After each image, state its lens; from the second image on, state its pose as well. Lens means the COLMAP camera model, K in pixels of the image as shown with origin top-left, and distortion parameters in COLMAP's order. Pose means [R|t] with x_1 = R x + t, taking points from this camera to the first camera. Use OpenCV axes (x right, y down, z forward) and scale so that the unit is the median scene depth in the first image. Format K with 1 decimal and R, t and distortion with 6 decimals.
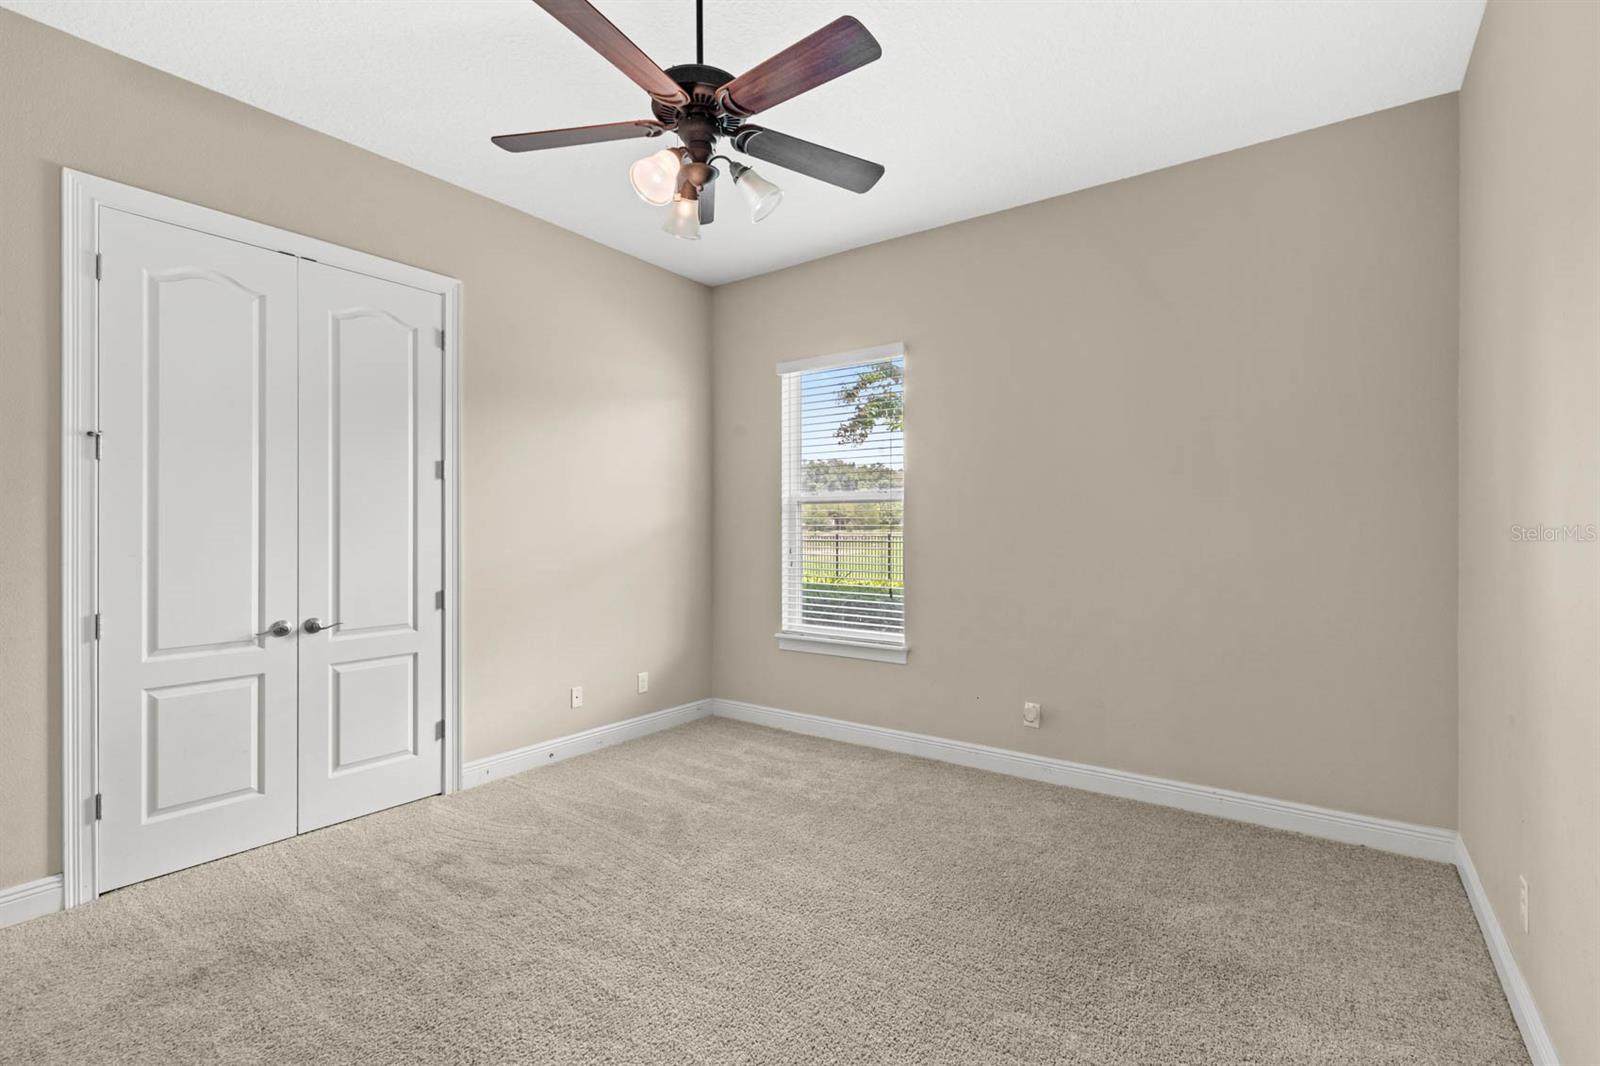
lens RADIAL K [[735.7, 0, 795.9], [0, 735.7, 534.4], [0, 0, 1]] dist [0.003188, -0.000344]
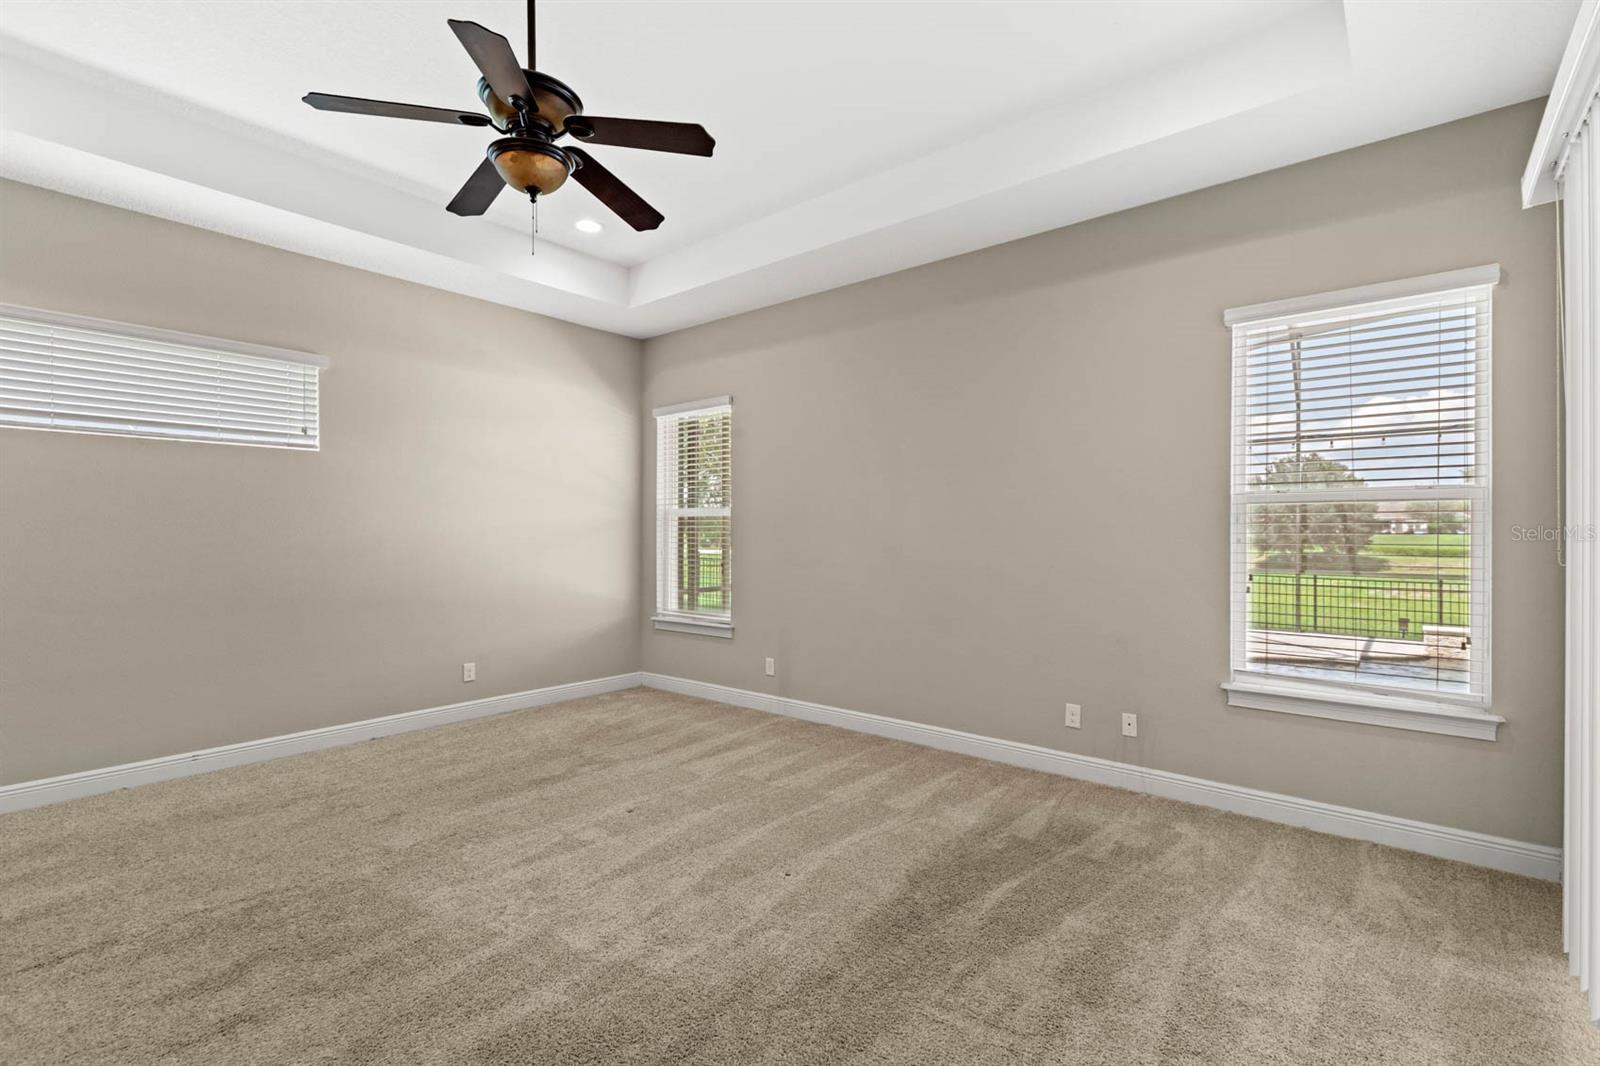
lens RADIAL K [[706.6, 0, 830.7], [0, 706.6, 541.5], [0, 0, 1]] dist [0.004056, 0.000164]
pose [[0.999355, 0.006897, -0.035242, 0.336748], [-0.006840, 0.999975, 0.001735, 0.001062], [0.035253, -0.001493, 0.999377, -0.249308]]
